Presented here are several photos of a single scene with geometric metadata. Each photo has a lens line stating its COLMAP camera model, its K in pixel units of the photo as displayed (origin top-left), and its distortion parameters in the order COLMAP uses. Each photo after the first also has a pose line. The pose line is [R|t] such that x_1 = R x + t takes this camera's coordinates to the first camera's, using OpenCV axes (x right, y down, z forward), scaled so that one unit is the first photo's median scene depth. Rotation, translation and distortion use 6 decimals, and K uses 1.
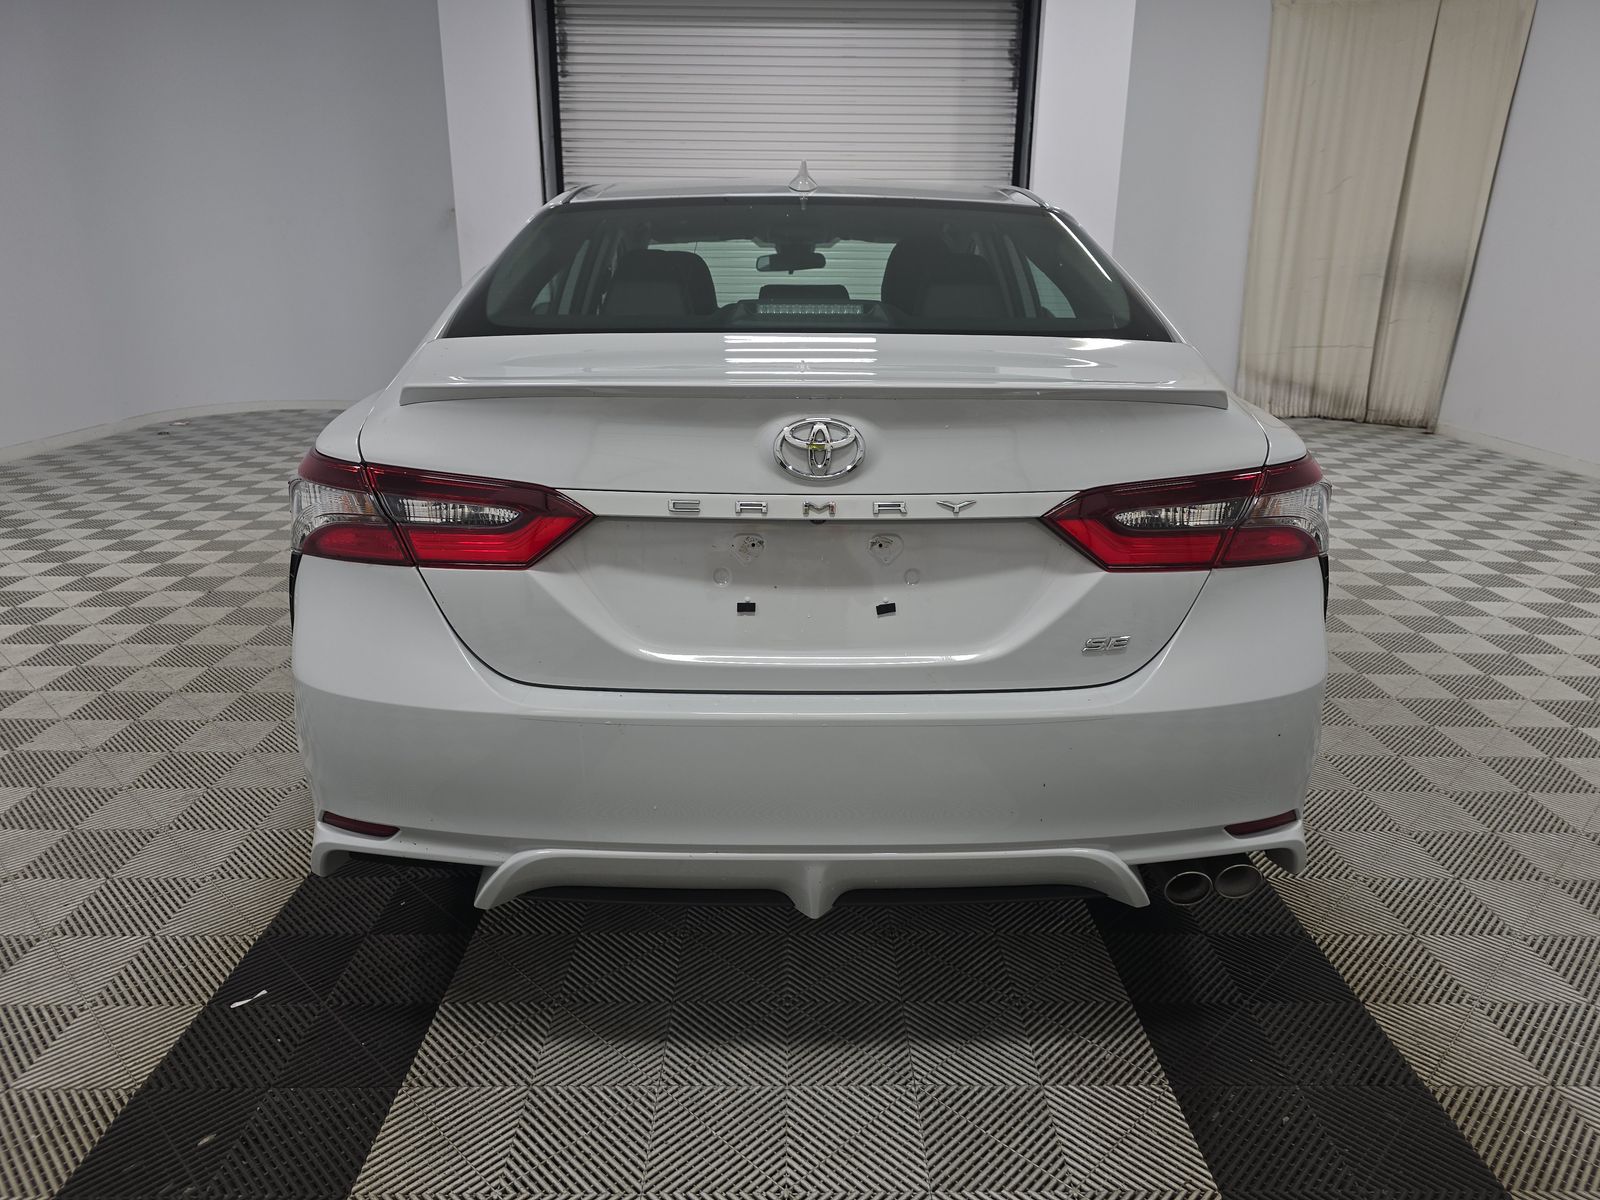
lens RADIAL K [[1082.2, 0, 800.0], [0, 1082.2, 600.0], [0, 0, 1]] dist [0.034522, 0.000284]
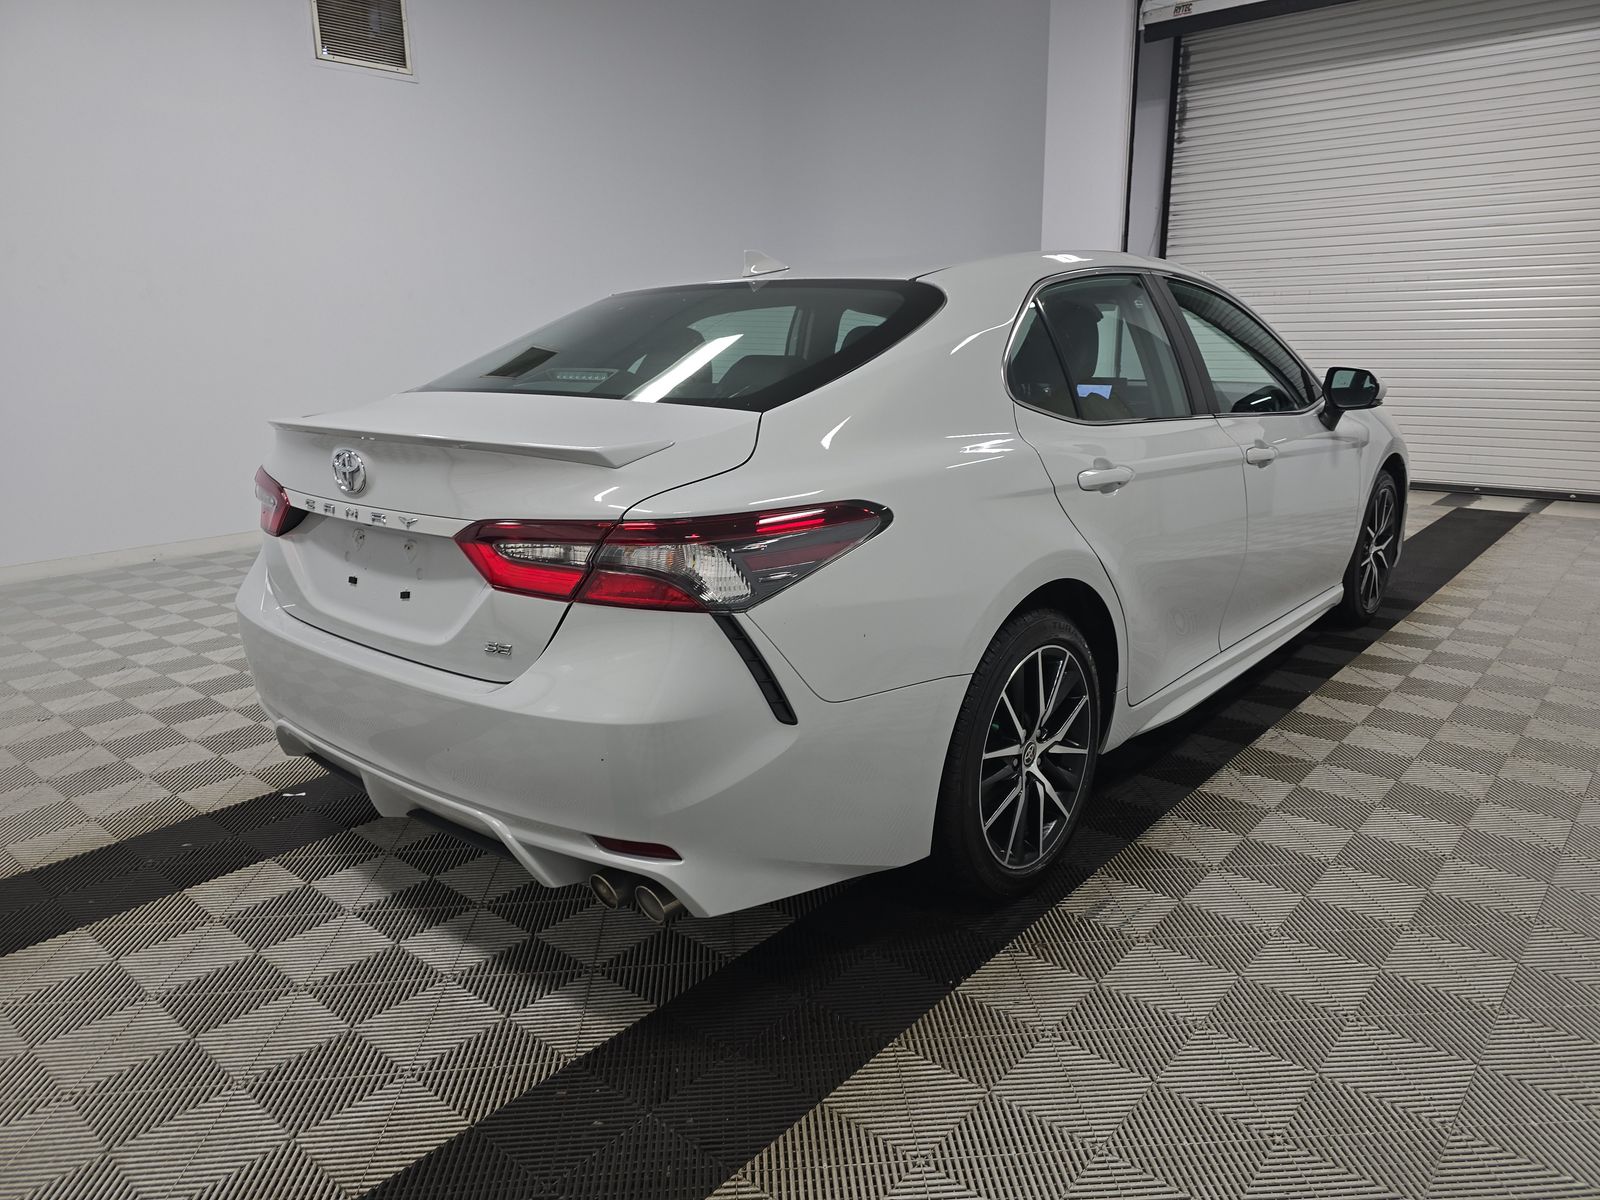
lens RADIAL K [[1059.5, 0, 801.5], [0, 1059.5, 635.3], [0, 0, 1]] dist [0.004879, 0.001054]
pose [[0.749948, 0.162957, -0.641110, 0.236855], [-0.172241, 0.983856, 0.048594, -0.016659], [0.638679, 0.073982, 0.765909, 0.055846]]
